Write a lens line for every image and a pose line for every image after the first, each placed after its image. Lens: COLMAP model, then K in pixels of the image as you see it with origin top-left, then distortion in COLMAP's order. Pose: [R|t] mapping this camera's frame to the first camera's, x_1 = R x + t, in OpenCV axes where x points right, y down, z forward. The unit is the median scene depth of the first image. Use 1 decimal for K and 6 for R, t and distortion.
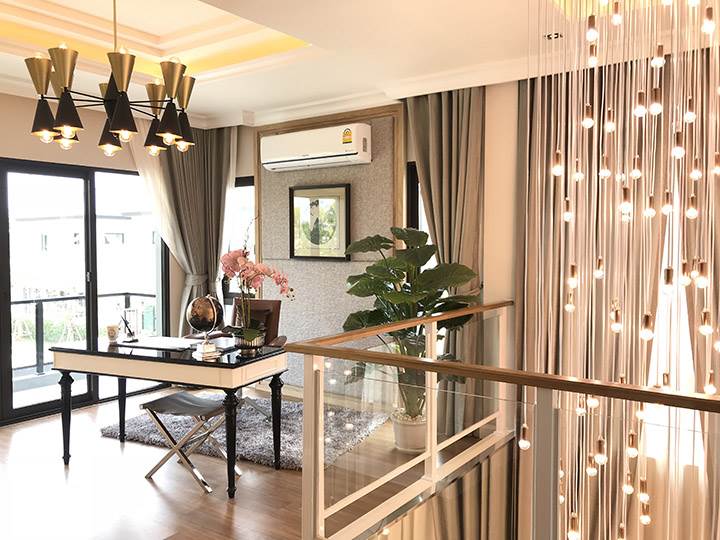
lens RADIAL K [[596.8, 0, 358.2], [0, 596.8, 264.3], [0, 0, 1]] dist [0.010933, -0.001411]
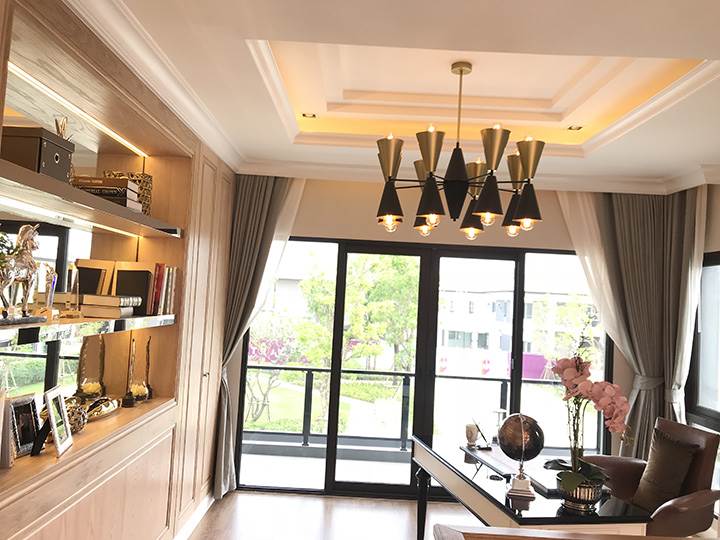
lens RADIAL K [[596.8, 0, 358.2], [0, 596.8, 264.3], [0, 0, 1]] dist [0.010933, -0.001411]
pose [[0.588173, -0.015336, -0.808590, 0.167616], [-0.080768, 0.993708, -0.077598, -0.042421], [0.804692, 0.110950, 0.583233, 0.239423]]
